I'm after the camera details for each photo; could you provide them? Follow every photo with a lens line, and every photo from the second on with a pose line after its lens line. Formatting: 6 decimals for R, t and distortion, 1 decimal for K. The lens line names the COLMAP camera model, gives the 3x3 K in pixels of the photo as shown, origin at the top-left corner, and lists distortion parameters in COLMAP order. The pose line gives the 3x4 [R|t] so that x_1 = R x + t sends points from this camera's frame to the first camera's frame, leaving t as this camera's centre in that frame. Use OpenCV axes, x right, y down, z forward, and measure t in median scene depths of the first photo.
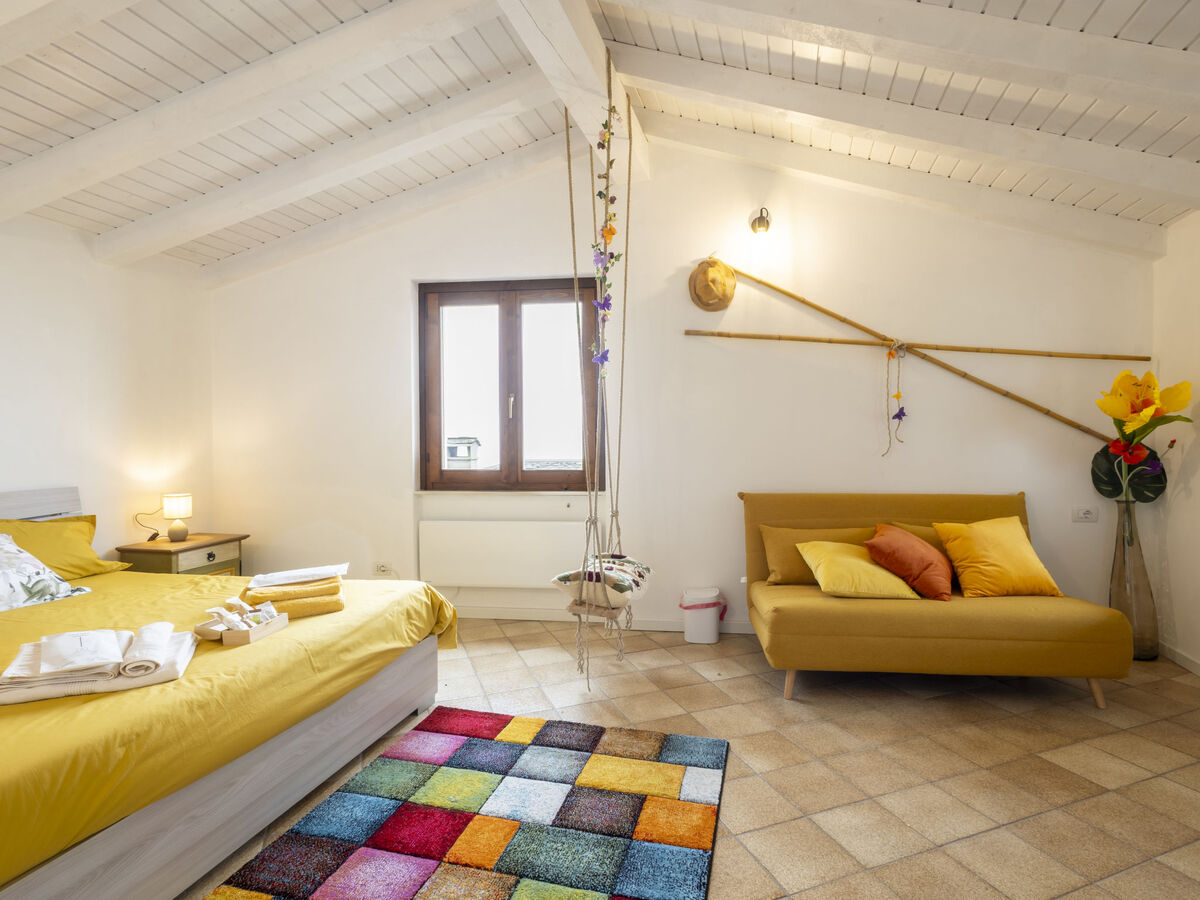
lens RADIAL K [[624.4, 0, 613.9], [0, 624.4, 443.9], [0, 0, 1]] dist [0.008727, -0.004722]
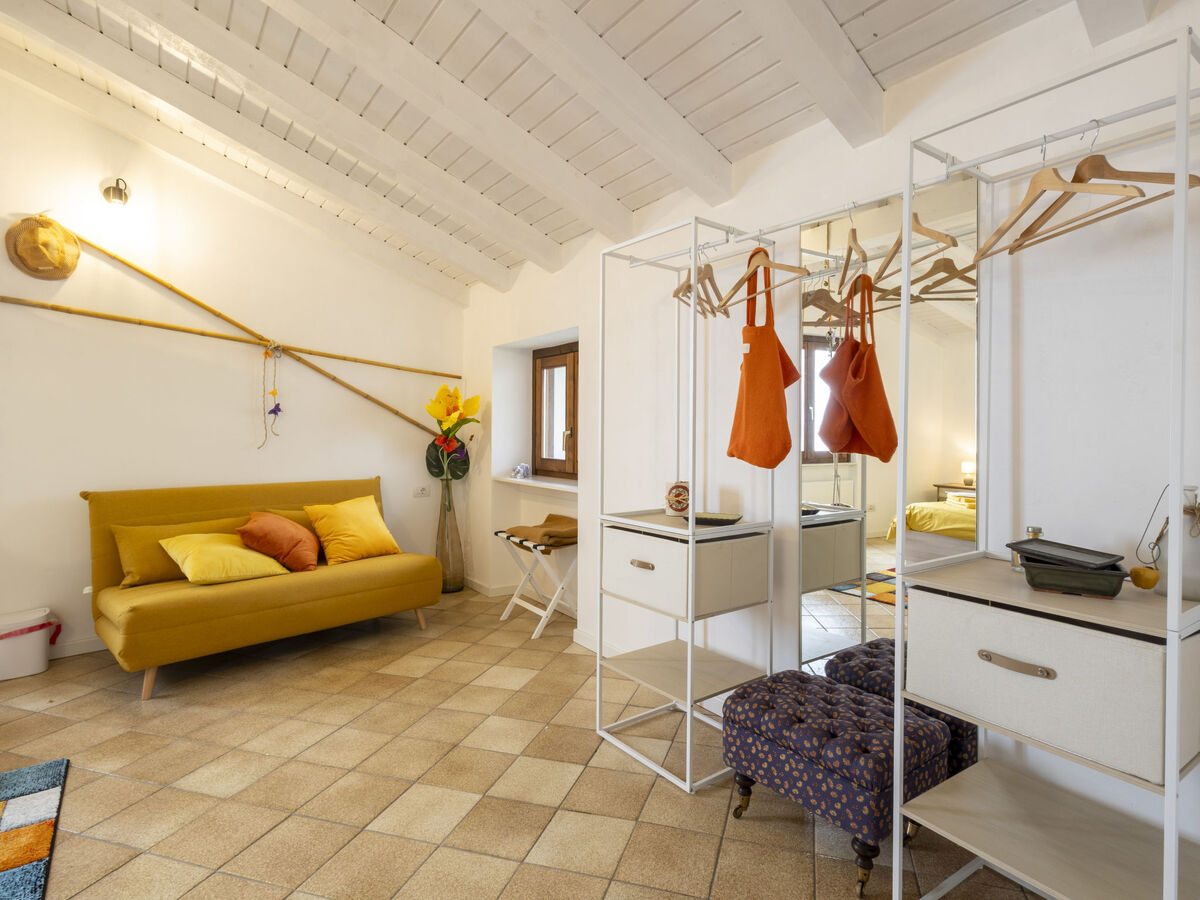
lens RADIAL K [[624.4, 0, 629.9], [0, 624.4, 432.1], [0, 0, 1]] dist [0.008727, -0.004722]
pose [[0.601891, 0.010545, 0.798509, -0.050563], [-0.002889, 0.999935, -0.011028, 0.001745], [-0.798573, 0.004331, 0.601882, -0.182332]]
